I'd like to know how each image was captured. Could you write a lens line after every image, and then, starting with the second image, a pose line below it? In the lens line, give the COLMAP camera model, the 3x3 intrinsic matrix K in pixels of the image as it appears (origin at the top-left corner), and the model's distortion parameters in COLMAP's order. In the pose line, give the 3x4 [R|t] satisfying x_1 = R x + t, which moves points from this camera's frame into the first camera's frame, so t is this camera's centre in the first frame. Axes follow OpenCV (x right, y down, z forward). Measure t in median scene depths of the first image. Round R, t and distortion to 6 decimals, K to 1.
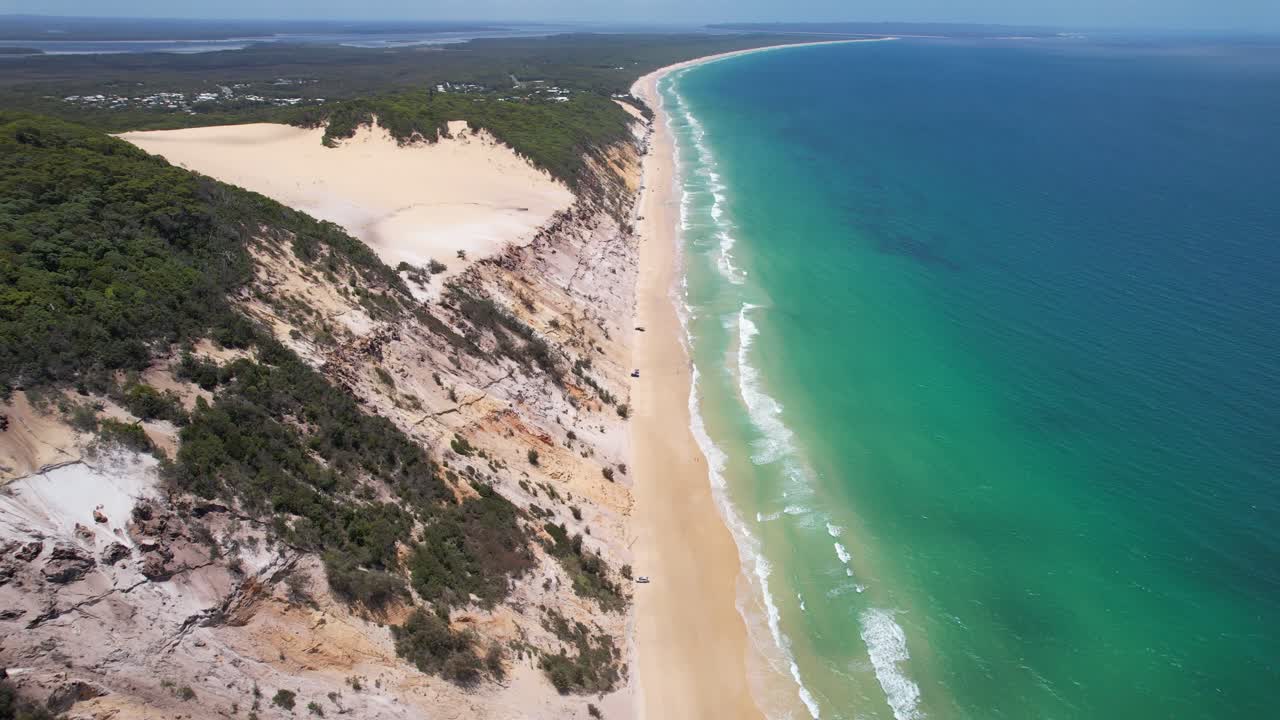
lens RADIAL K [[960.1, 0, 638.9], [0, 960.1, 359.8], [0, 0, 1]] dist [-0.007300, -0.001949]
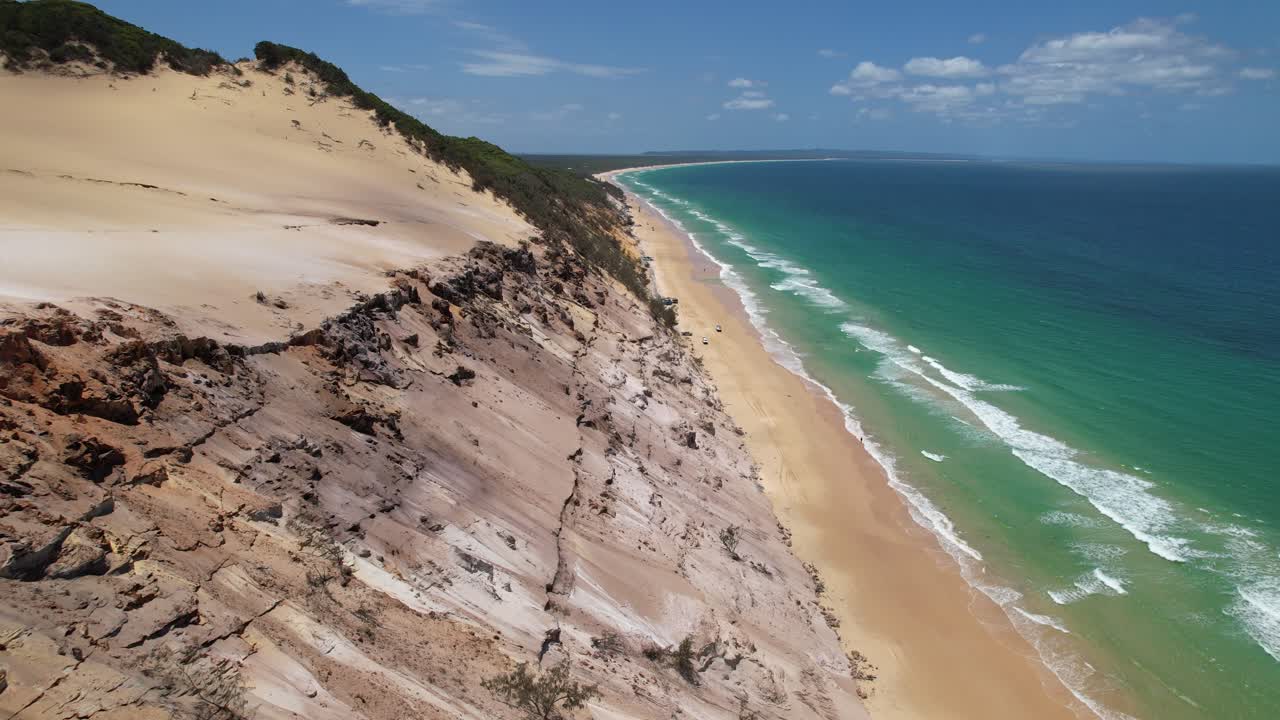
lens RADIAL K [[960.1, 0, 641.0], [0, 960.1, 360.6], [0, 0, 1]] dist [-0.007300, -0.001949]
pose [[0.997890, -0.018215, 0.062317, -0.056936], [0.025879, 0.991885, -0.124475, -0.080185], [-0.059544, 0.125825, 0.990264, 0.715463]]
